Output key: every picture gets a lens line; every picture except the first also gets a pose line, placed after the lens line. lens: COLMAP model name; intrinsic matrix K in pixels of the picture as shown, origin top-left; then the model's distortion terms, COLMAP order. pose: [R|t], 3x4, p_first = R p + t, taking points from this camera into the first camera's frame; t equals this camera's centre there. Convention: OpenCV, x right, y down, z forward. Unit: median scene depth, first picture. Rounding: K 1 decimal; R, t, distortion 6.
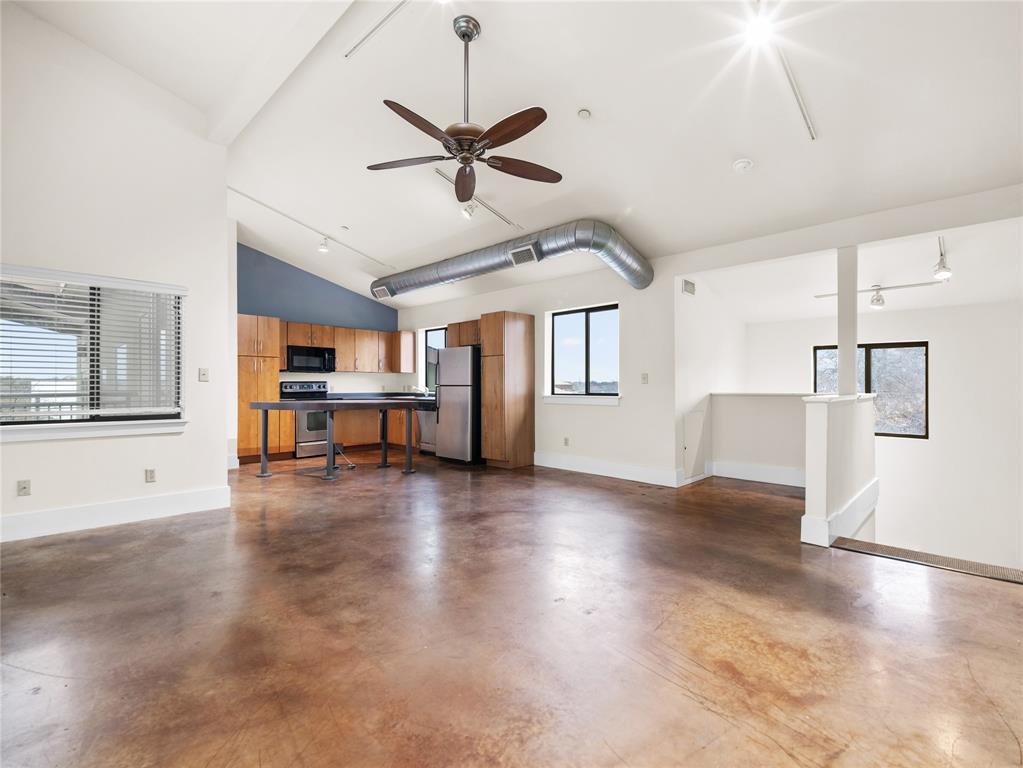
lens RADIAL K [[474.7, 0, 510.0], [0, 474.7, 386.6], [0, 0, 1]] dist [0.011113, -0.000390]
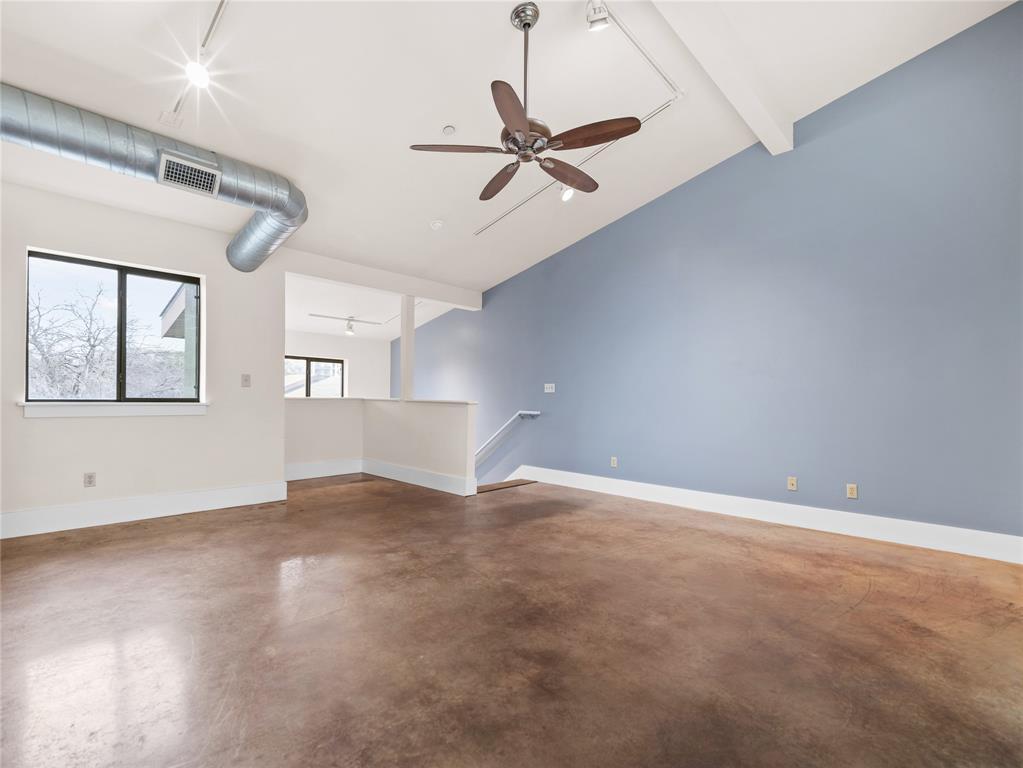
lens RADIAL K [[477.1, 0, 510.4], [0, 477.1, 387.4], [0, 0, 1]] dist [-0.002305, -0.000861]
pose [[-0.010193, 0.016820, 0.999807, -0.503536], [-0.012562, 0.999777, -0.016947, 0.003253], [-0.999869, -0.012732, -0.009979, 0.495014]]
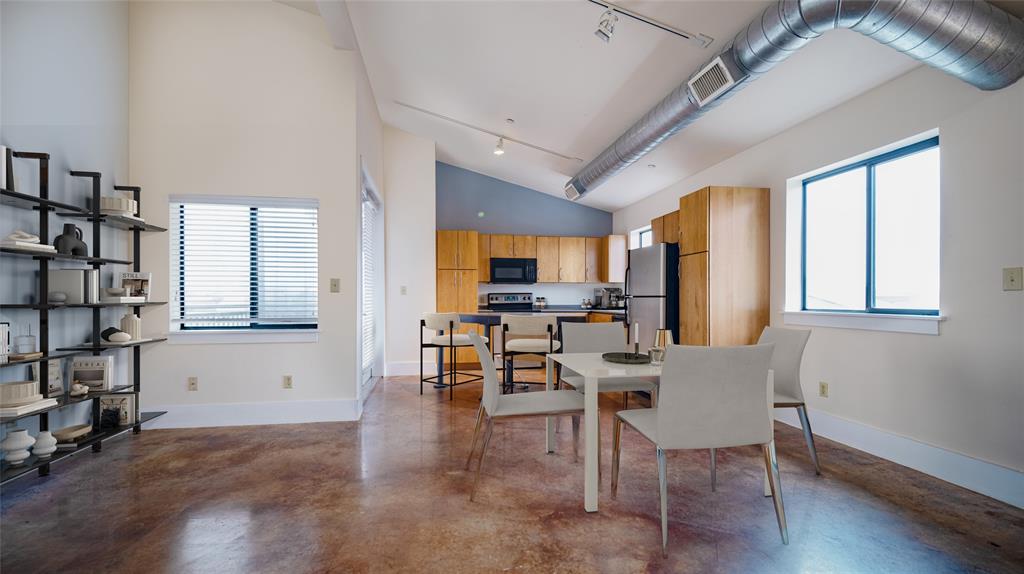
lens RADIAL K [[423.6, 0, 509.7], [0, 423.6, 302.0], [0, 0, 1]] dist [0.017754, -0.000182]
pose [[0.802270, 0.004033, -0.596948, 0.125439], [-0.000133, 0.999978, 0.006577, 0.002265], [0.596961, -0.005197, 0.802253, 0.339959]]
